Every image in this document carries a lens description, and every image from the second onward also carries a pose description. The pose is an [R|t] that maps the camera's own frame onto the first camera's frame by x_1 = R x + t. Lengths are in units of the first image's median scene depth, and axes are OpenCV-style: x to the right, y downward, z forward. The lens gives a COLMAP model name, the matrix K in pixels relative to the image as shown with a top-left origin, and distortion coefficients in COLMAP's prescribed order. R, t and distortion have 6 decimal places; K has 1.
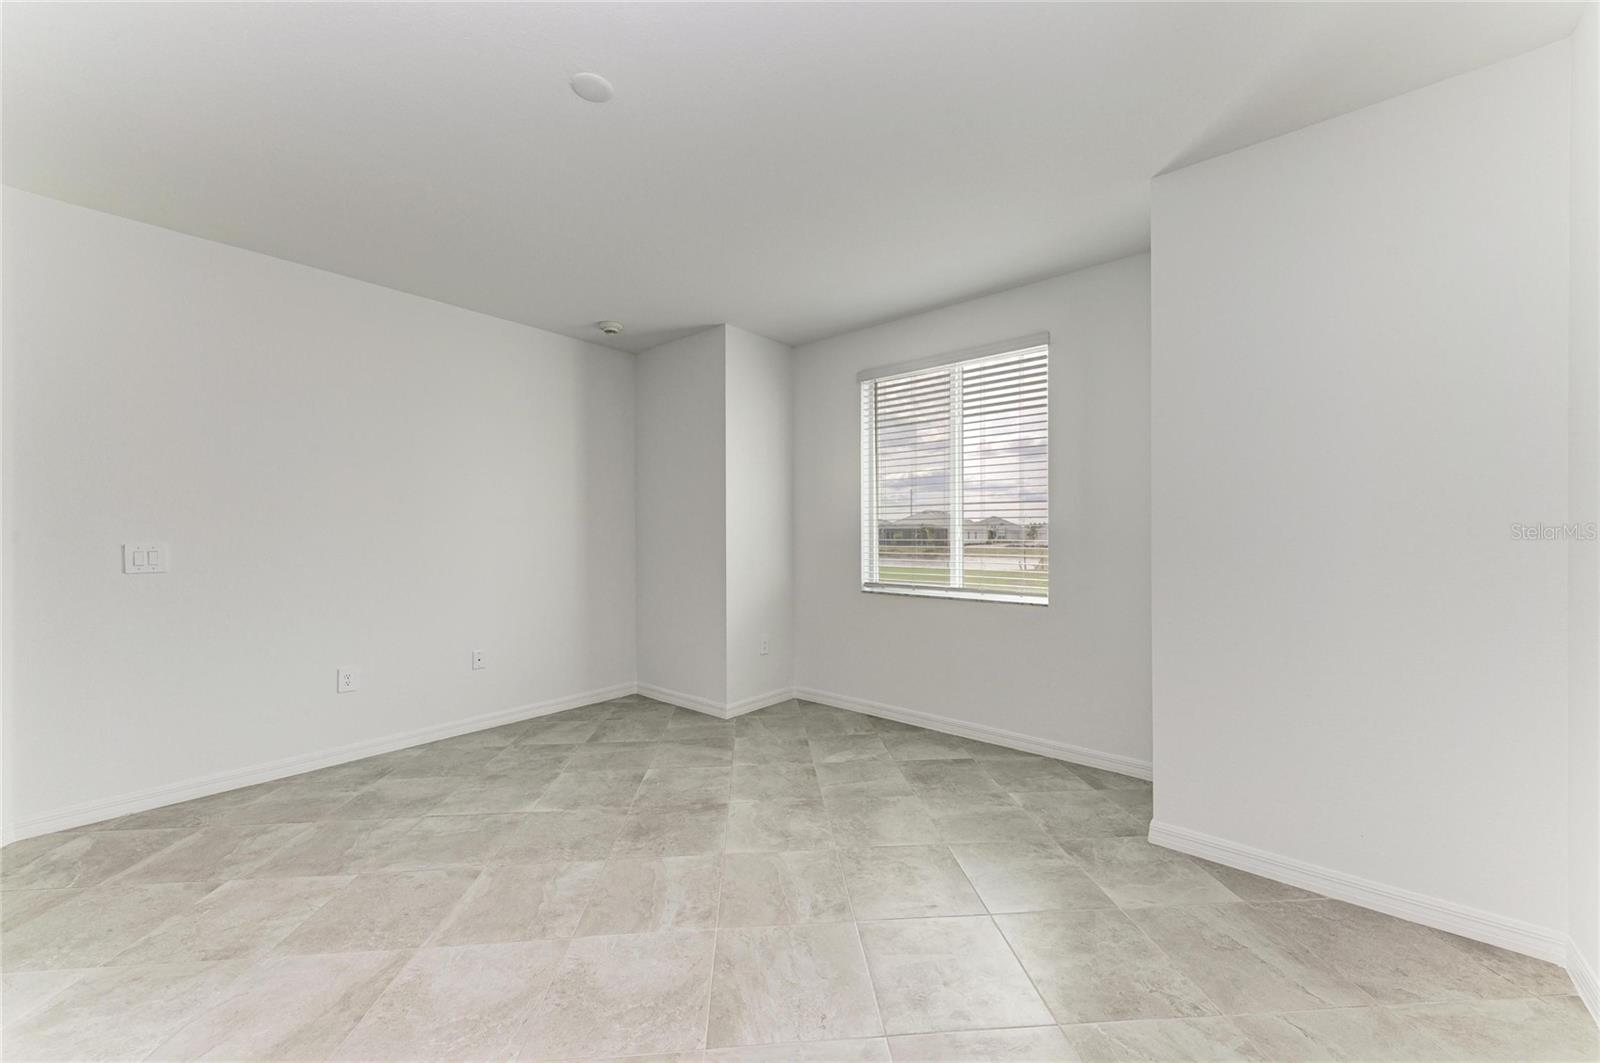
lens RADIAL K [[608.5, 0, 801.4], [0, 608.5, 534.3], [0, 0, 1]] dist [0.026015, 0.000034]
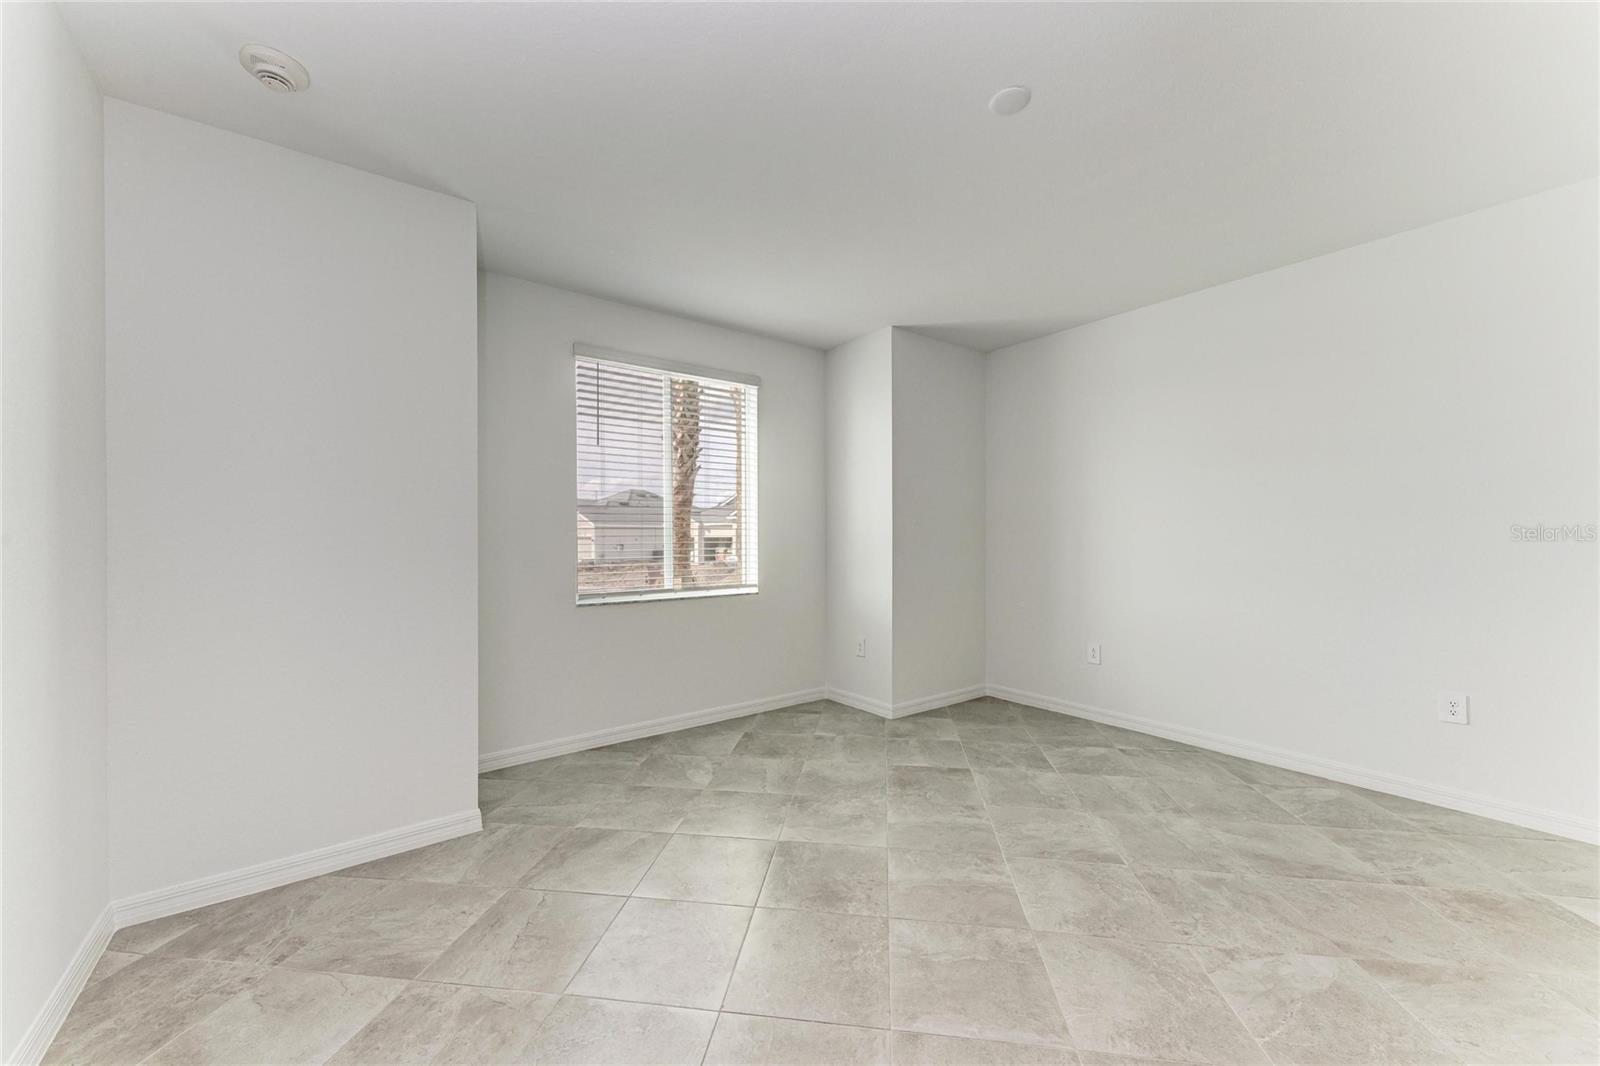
lens RADIAL K [[608.5, 0, 801.4], [0, 608.5, 535.8], [0, 0, 1]] dist [0.026015, 0.000034]
pose [[0.203549, 0.005578, 0.979049, -0.816995], [0.001520, 0.999981, -0.006013, 0.004339], [-0.979064, 0.002712, 0.203536, 0.654944]]
